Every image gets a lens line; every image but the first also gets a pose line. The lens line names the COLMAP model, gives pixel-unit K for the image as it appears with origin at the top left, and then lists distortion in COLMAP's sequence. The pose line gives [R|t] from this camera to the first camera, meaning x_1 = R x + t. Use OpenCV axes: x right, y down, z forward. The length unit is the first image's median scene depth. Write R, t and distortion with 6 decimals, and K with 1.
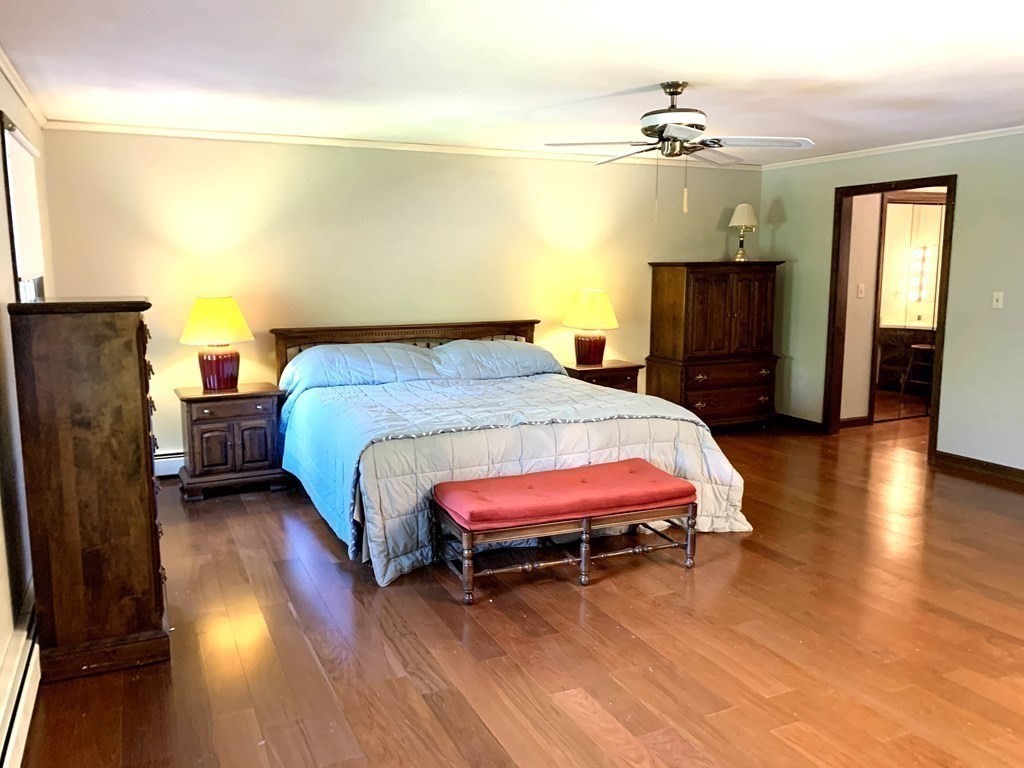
lens RADIAL K [[781.0, 0, 504.5], [0, 781.0, 380.9], [0, 0, 1]] dist [0.042880, -0.058539]
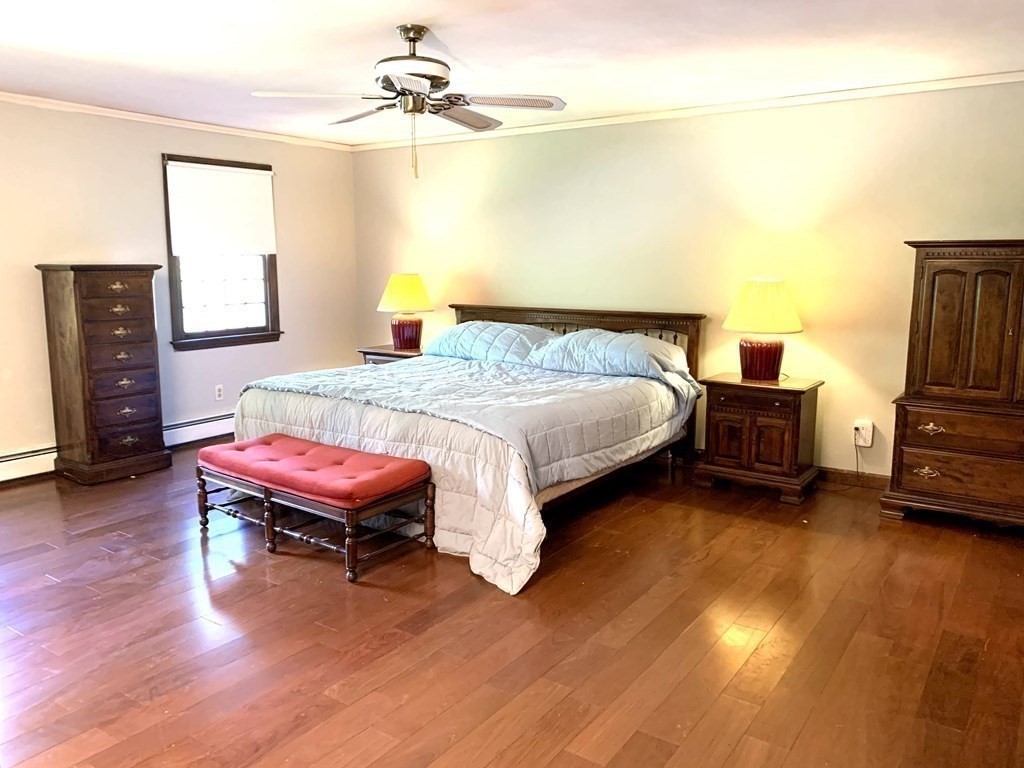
lens RADIAL K [[781.0, 0, 506.3], [0, 781.0, 383.9], [0, 0, 1]] dist [0.042880, -0.058539]
pose [[0.507674, 0.141423, -0.849863, 0.652380], [-0.130714, 0.987660, 0.086271, -0.052252], [0.851576, 0.067291, 0.519895, 0.417367]]
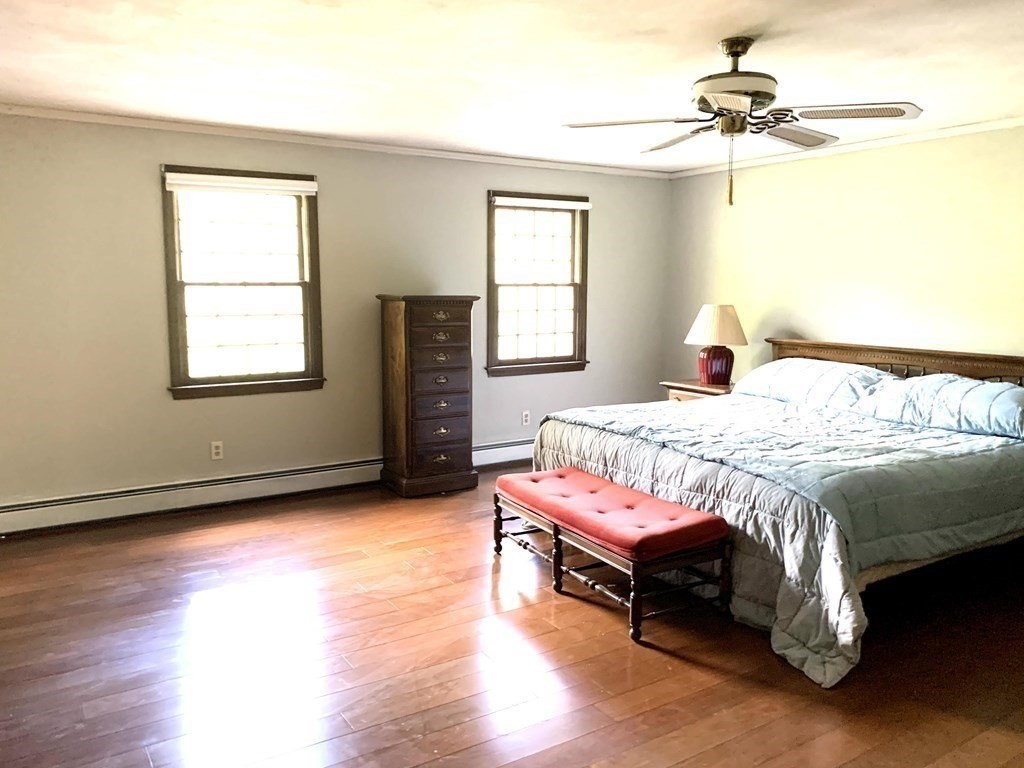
lens RADIAL K [[781.0, 0, 505.7], [0, 781.0, 382.8], [0, 0, 1]] dist [0.042880, -0.058539]
pose [[0.132406, 0.132218, -0.982337, 0.617083], [-0.149420, 0.982400, 0.112086, -0.063091], [0.979868, 0.131940, 0.149832, 0.440468]]
